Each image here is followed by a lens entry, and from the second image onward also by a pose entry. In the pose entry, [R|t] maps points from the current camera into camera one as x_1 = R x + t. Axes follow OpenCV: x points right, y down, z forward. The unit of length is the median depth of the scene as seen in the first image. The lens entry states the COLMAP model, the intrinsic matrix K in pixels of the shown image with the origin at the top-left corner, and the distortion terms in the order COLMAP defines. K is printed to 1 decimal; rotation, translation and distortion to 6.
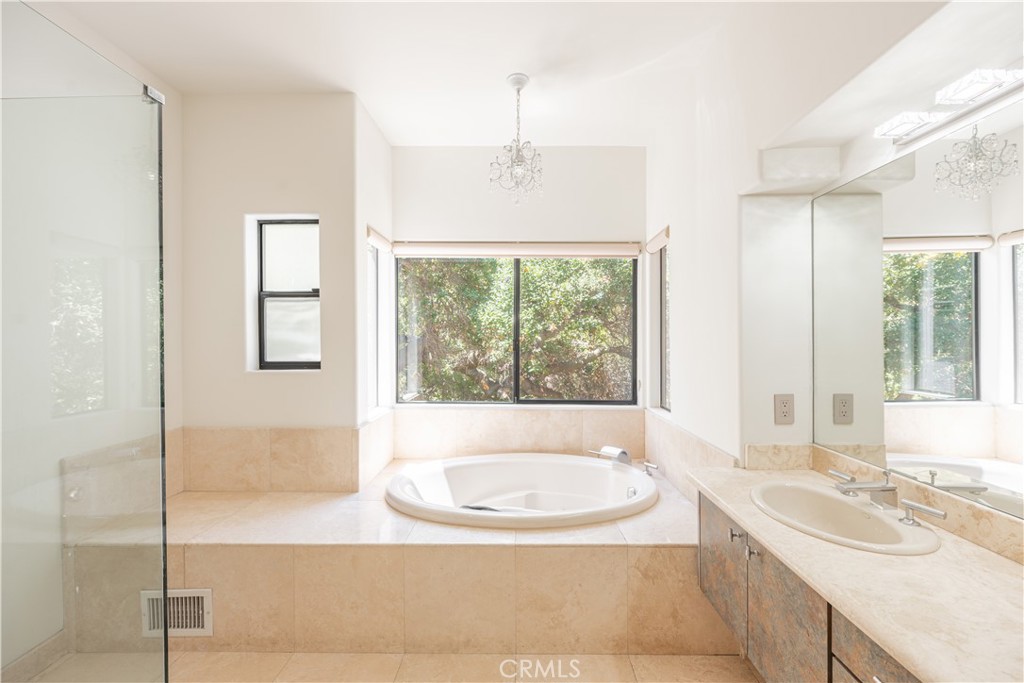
lens RADIAL K [[398.9, 0, 513.0], [0, 398.9, 341.6], [0, 0, 1]] dist [-0.001700, -0.000324]
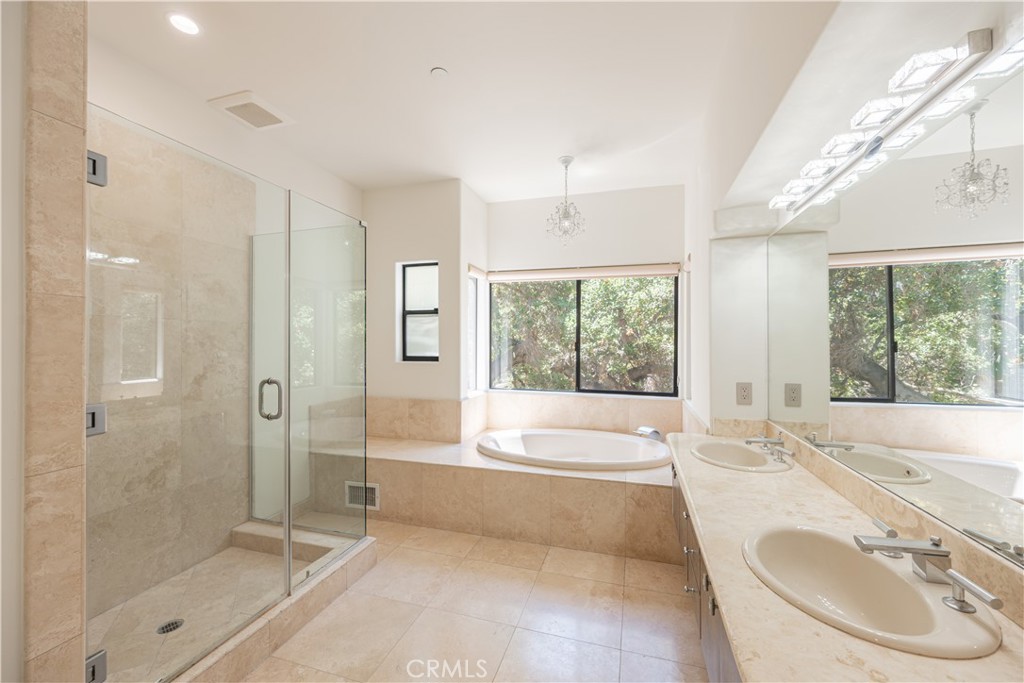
lens RADIAL K [[398.9, 0, 513.0], [0, 398.9, 341.6], [0, 0, 1]] dist [-0.001700, -0.000324]
pose [[0.960579, 0.003131, -0.277988, 0.217895], [-0.005555, 0.999953, -0.007933, 0.004628], [0.277950, 0.009164, 0.960552, -0.392198]]
